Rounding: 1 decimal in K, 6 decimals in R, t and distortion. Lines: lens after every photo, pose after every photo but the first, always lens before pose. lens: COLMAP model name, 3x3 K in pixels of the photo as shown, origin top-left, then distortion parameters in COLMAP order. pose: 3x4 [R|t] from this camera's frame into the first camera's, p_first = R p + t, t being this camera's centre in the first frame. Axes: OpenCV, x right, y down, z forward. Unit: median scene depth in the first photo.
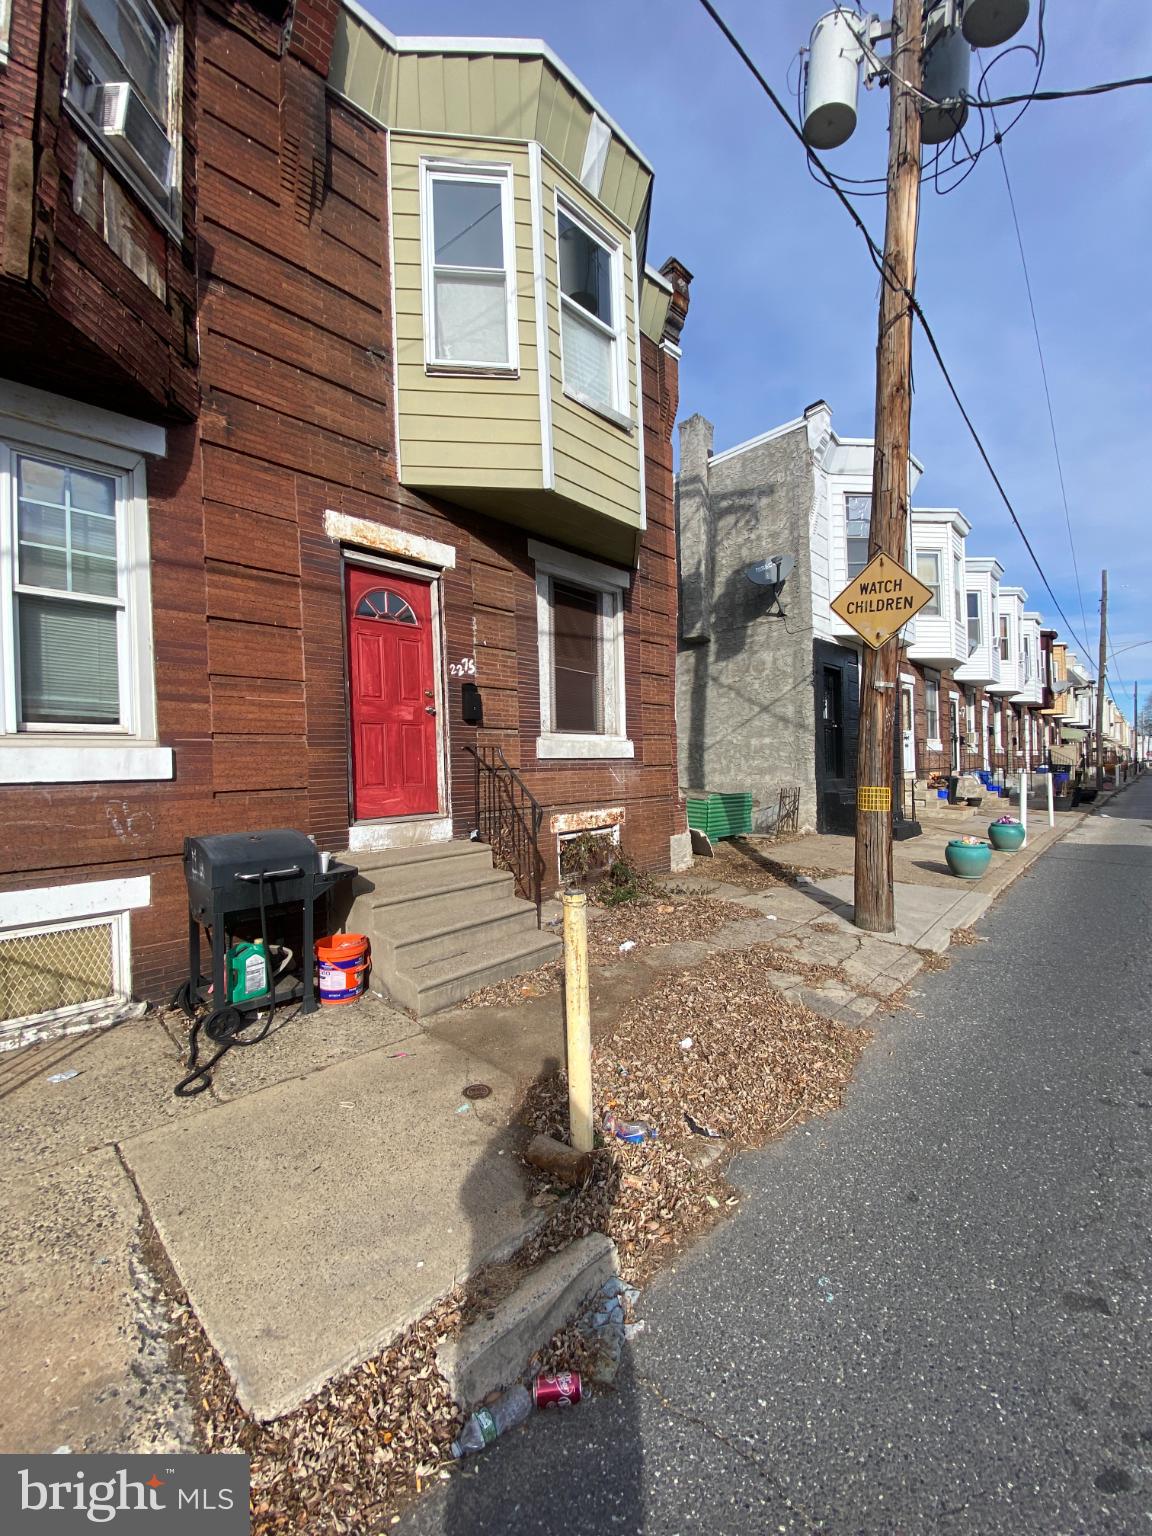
lens RADIAL K [[610.1, 0, 567.8], [0, 610.1, 772.5], [0, 0, 1]] dist [0.045620, -0.041162]
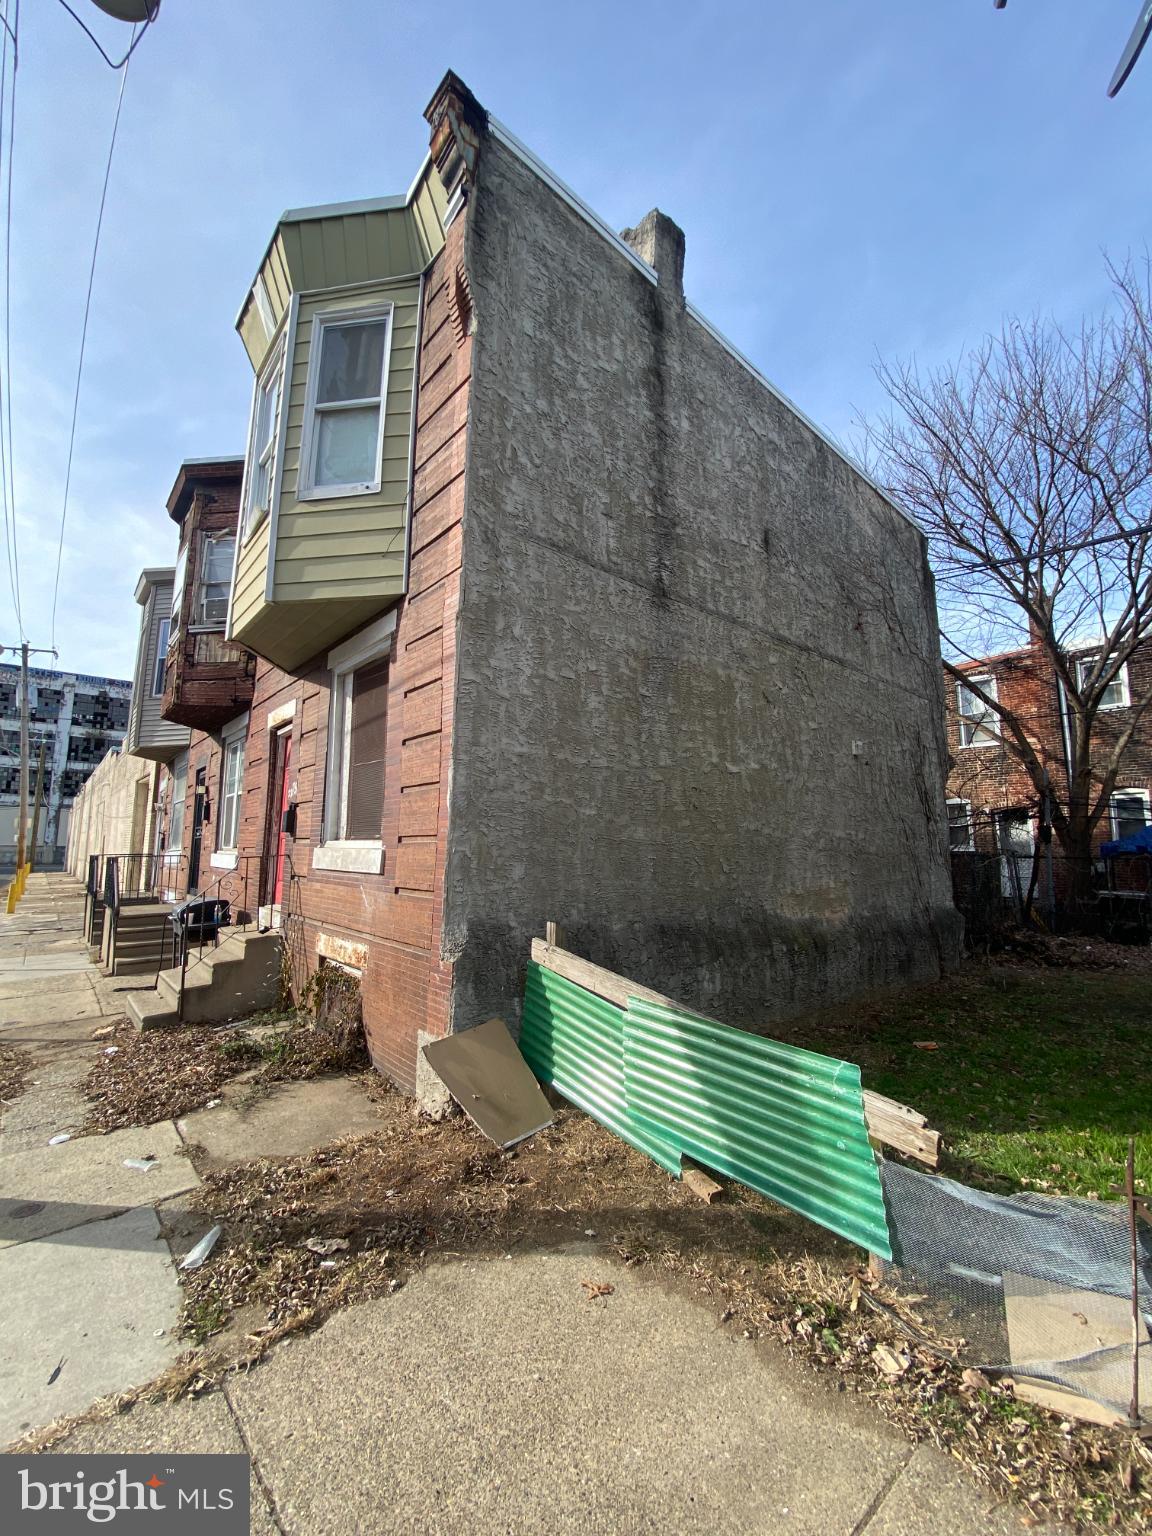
lens RADIAL K [[616.8, 0, 576.0], [0, 616.8, 768.0], [0, 0, 1]] dist [0.023342, -0.020863]
pose [[-0.095167, -0.104937, -0.989915, 1.024307], [-0.015104, 0.994466, -0.103967, -0.096564], [0.995347, 0.005057, -0.096225, 1.710135]]
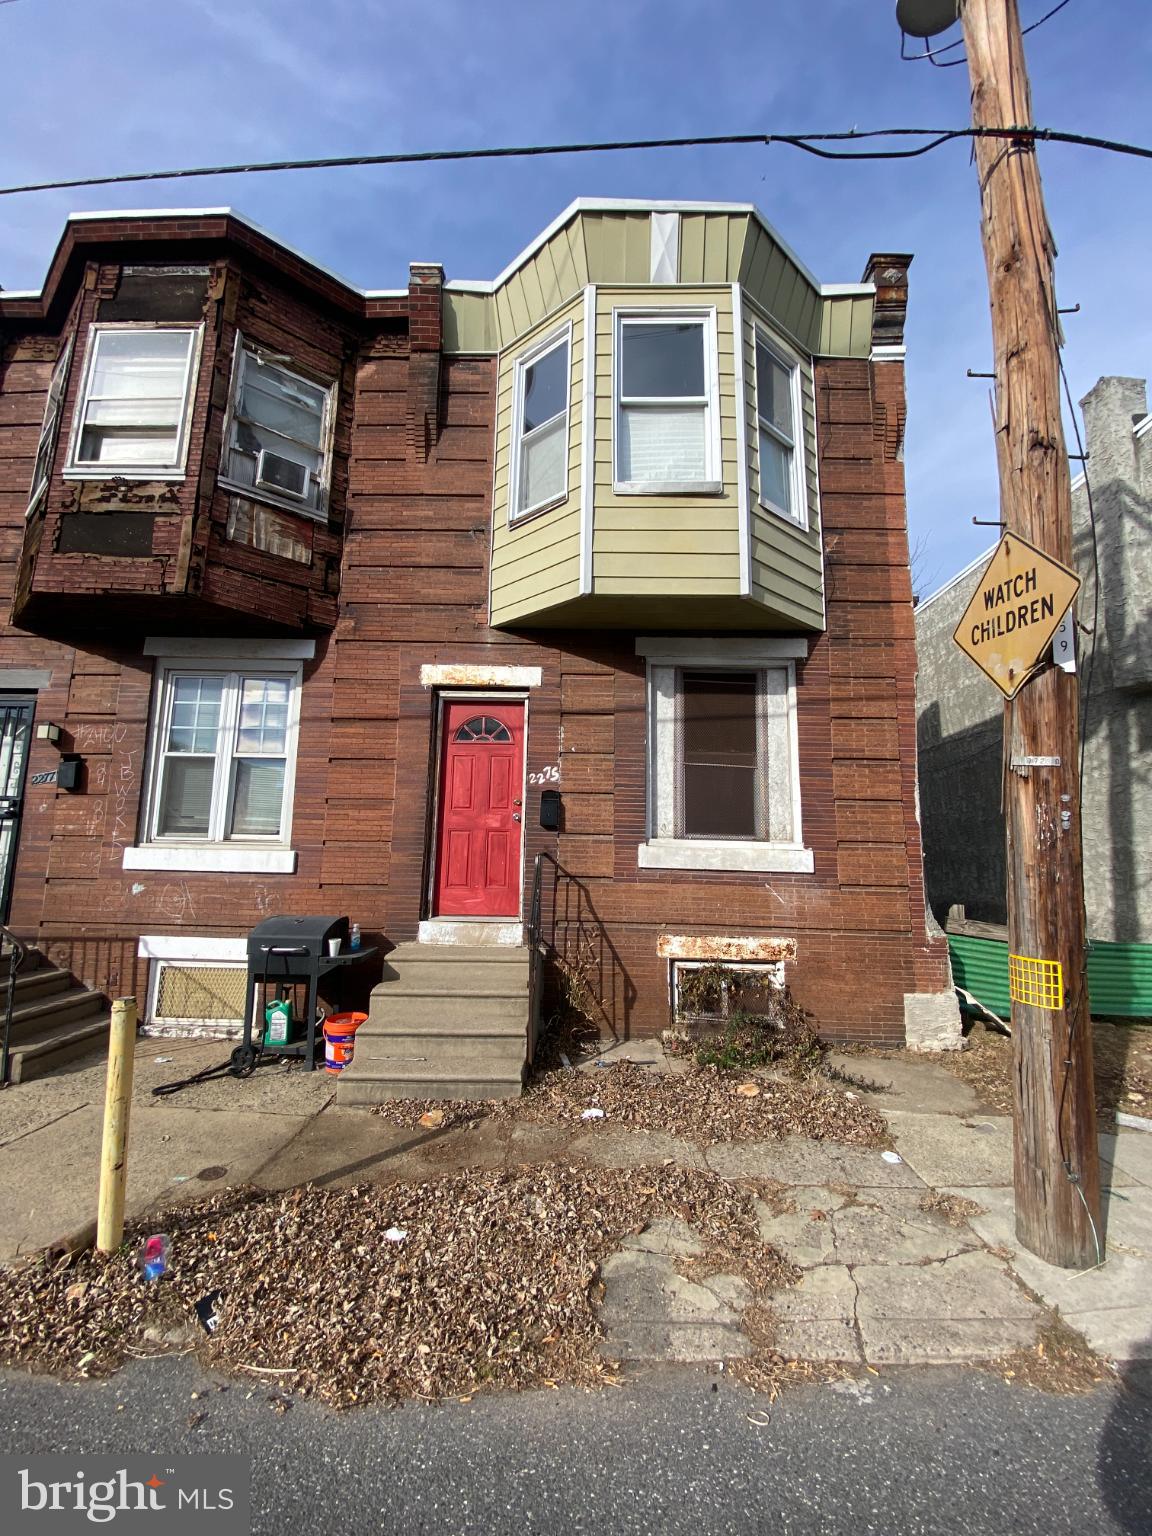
lens RADIAL K [[610.1, 0, 567.8], [0, 610.1, 772.5], [0, 0, 1]] dist [0.045620, -0.041162]
pose [[0.678281, -0.066579, -0.731780, 0.621023], [-0.045905, 0.990102, -0.132631, -0.043109], [0.733367, 0.123553, 0.668511, 0.344281]]
